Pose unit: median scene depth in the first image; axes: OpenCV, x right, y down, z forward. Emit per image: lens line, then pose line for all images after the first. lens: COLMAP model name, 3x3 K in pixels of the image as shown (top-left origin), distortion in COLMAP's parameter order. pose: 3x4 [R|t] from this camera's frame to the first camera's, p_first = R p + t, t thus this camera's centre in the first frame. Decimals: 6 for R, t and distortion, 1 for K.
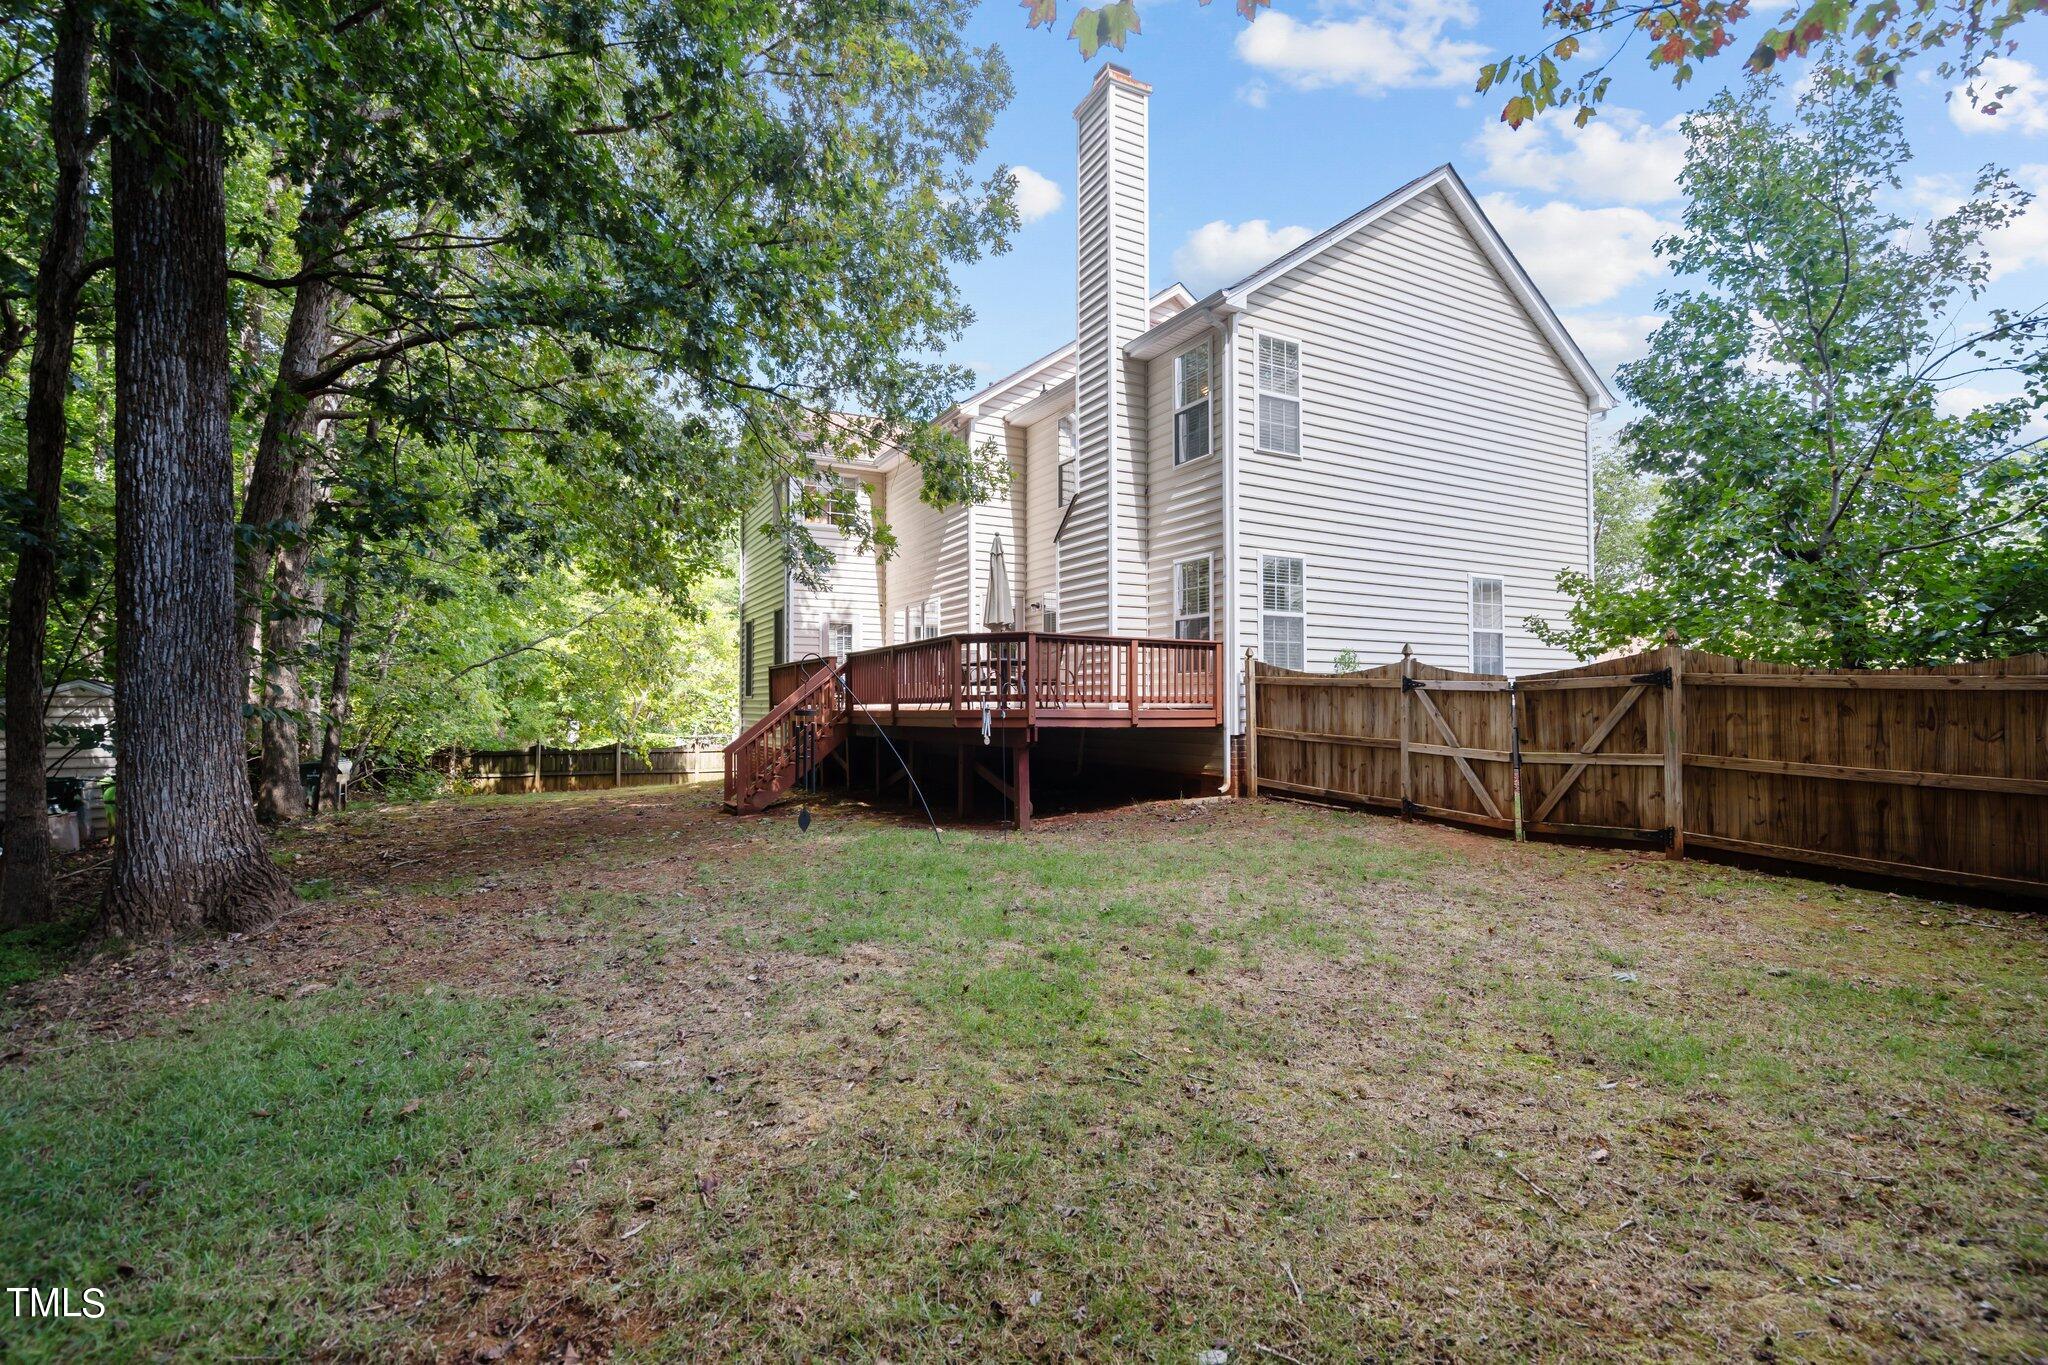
lens RADIAL K [[927.2, 0, 1013.1], [0, 927.2, 691.1], [0, 0, 1]] dist [-0.003855, 0.000852]
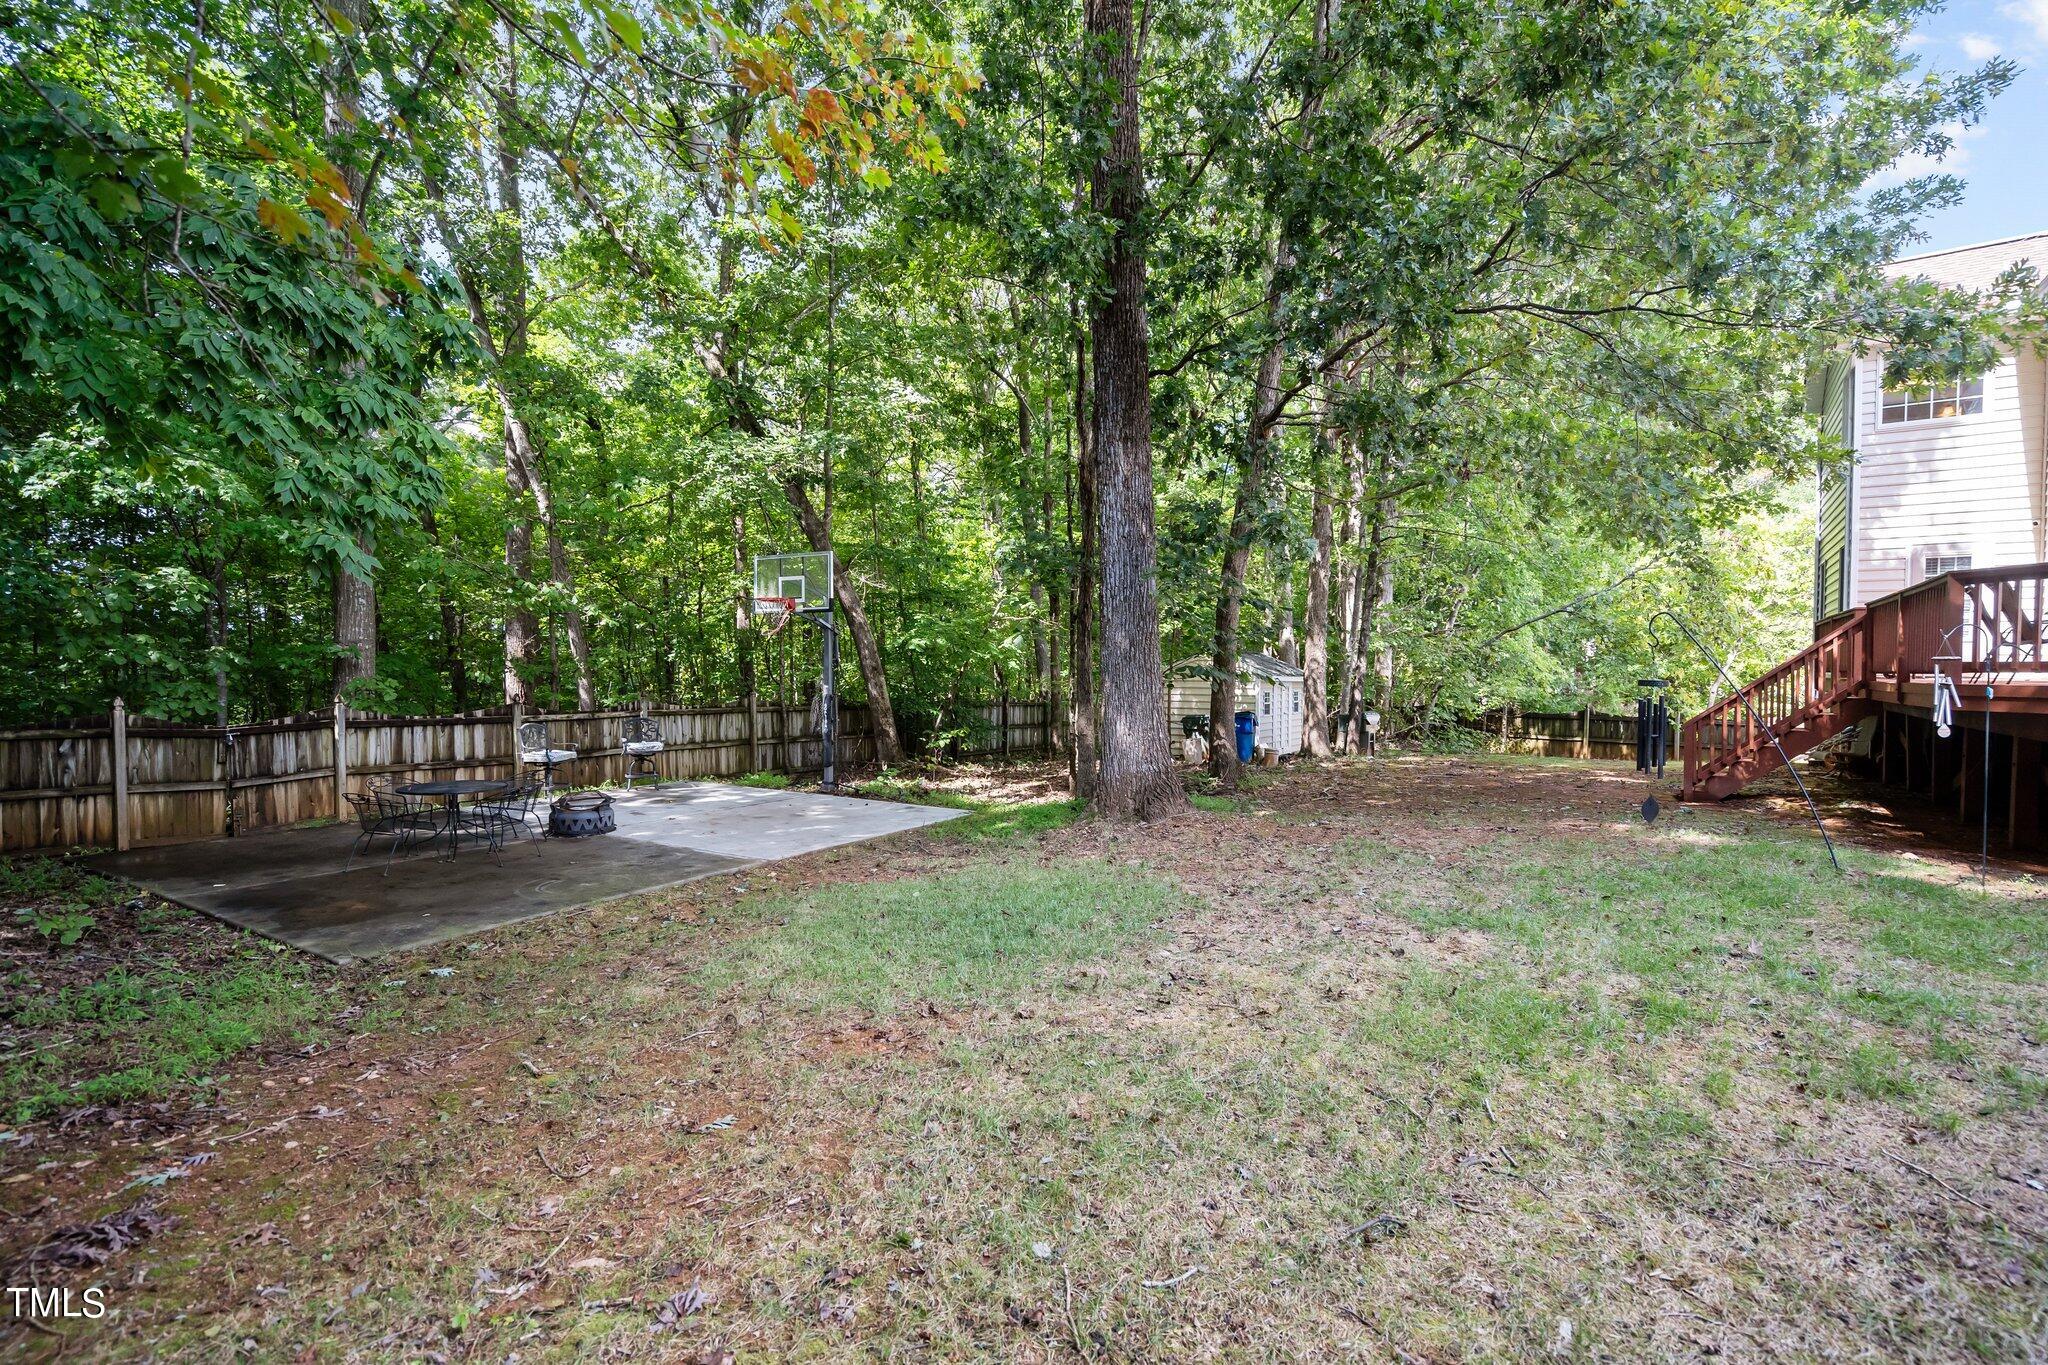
lens RADIAL K [[927.2, 0, 1004.3], [0, 927.2, 682.3], [0, 0, 1]] dist [-0.003855, 0.000852]
pose [[0.439959, 0.024245, -0.897690, 0.490062], [0.004522, 0.999563, 0.029213, -0.006306], [0.898006, -0.016912, 0.439658, 0.191675]]
